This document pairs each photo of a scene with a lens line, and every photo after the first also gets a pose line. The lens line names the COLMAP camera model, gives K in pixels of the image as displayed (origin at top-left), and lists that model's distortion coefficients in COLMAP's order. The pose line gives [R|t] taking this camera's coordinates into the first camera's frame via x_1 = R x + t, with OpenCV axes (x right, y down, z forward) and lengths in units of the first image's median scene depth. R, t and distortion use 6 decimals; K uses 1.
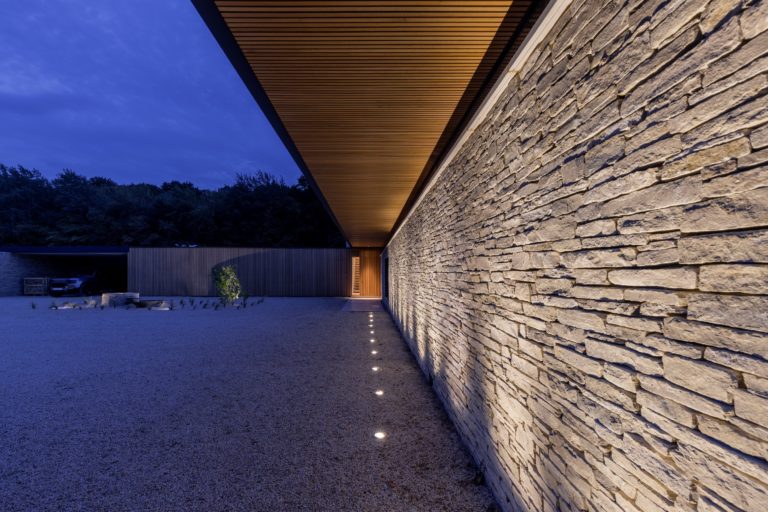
lens RADIAL K [[350.8, 0, 384.0], [0, 350.8, 256.0], [0, 0, 1]] dist [-0.000255, -0.000274]
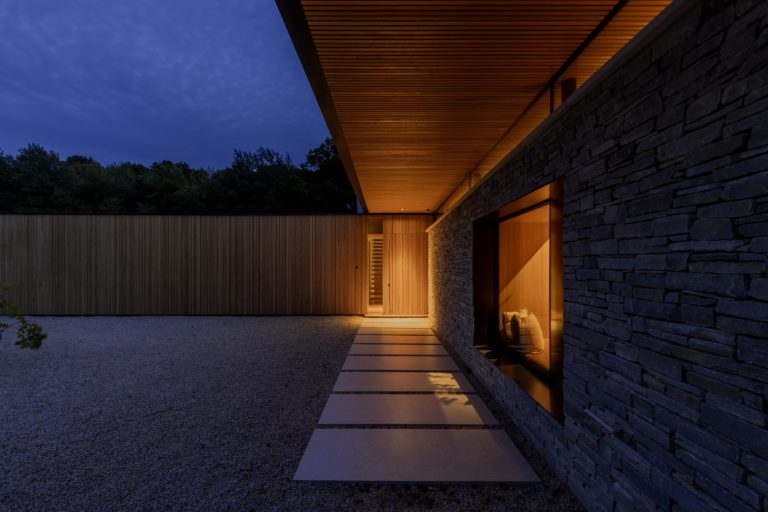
lens RADIAL K [[350.8, 0, 384.0], [0, 350.8, 256.0], [0, 0, 1]] dist [-0.000255, -0.000274]
pose [[0.998600, -0.003584, -0.052774, -0.016442], [0.004642, 0.999791, 0.019931, 0.009036], [0.052691, -0.020148, 0.998408, 0.192372]]
